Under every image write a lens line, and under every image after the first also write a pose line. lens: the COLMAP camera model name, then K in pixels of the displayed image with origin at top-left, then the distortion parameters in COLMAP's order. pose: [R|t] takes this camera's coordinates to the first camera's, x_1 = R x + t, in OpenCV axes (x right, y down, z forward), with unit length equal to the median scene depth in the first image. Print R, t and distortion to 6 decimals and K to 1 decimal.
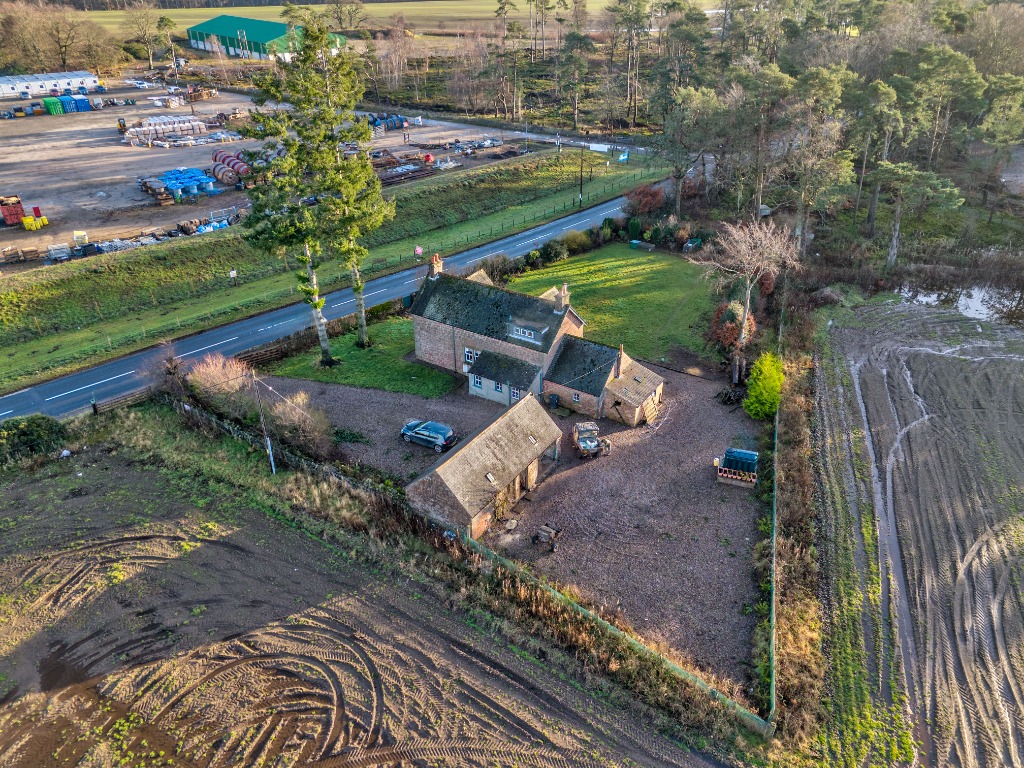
lens RADIAL K [[759.1, 0, 512.0], [0, 759.1, 384.0], [0, 0, 1]] dist [0.070349, -0.054158]
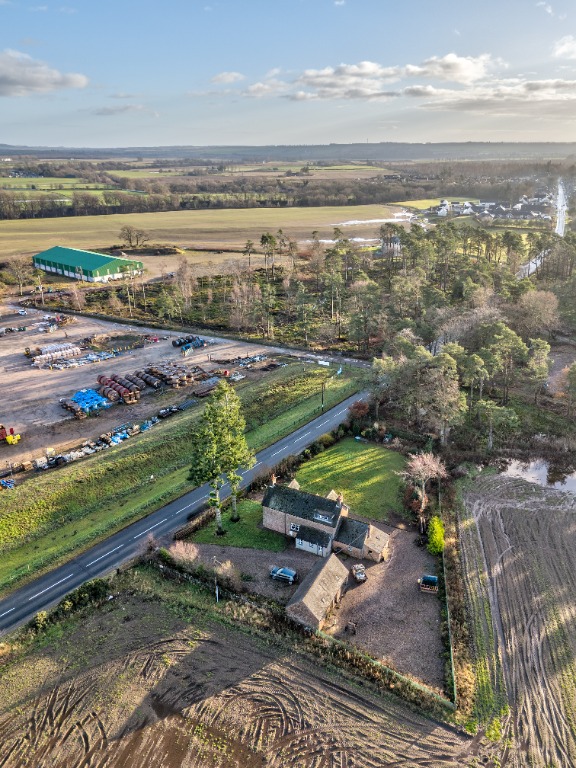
lens RADIAL K [[569.3, 0, 288.0], [0, 569.3, 384.0], [0, 0, 1]] dist [0.070349, -0.054158]
pose [[0.994543, -0.036150, 0.097869, -0.275772], [0.048295, 0.991016, -0.124718, -0.301696], [-0.092481, 0.128764, 0.987354, -0.742210]]
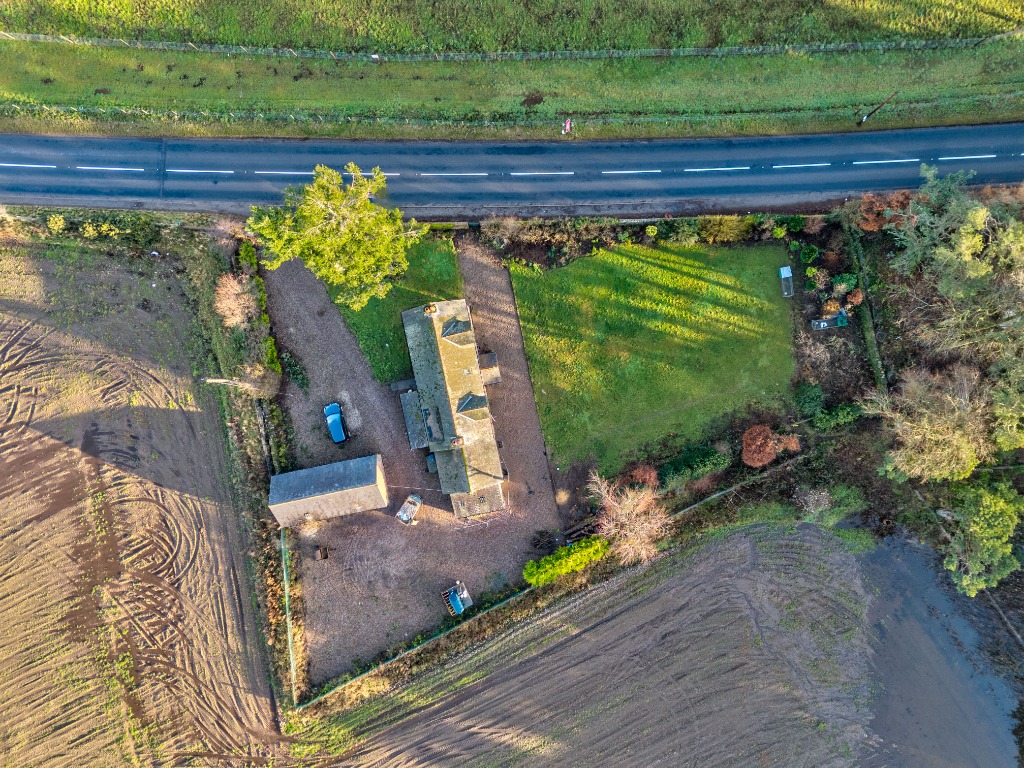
lens RADIAL K [[759.1, 0, 512.0], [0, 759.1, 384.0], [0, 0, 1]] dist [0.070349, -0.054158]
pose [[0.704580, 0.709577, -0.008188, 0.091855], [-0.329827, 0.337677, 0.881583, -1.527900], [0.628316, -0.618445, 0.471958, 0.680765]]
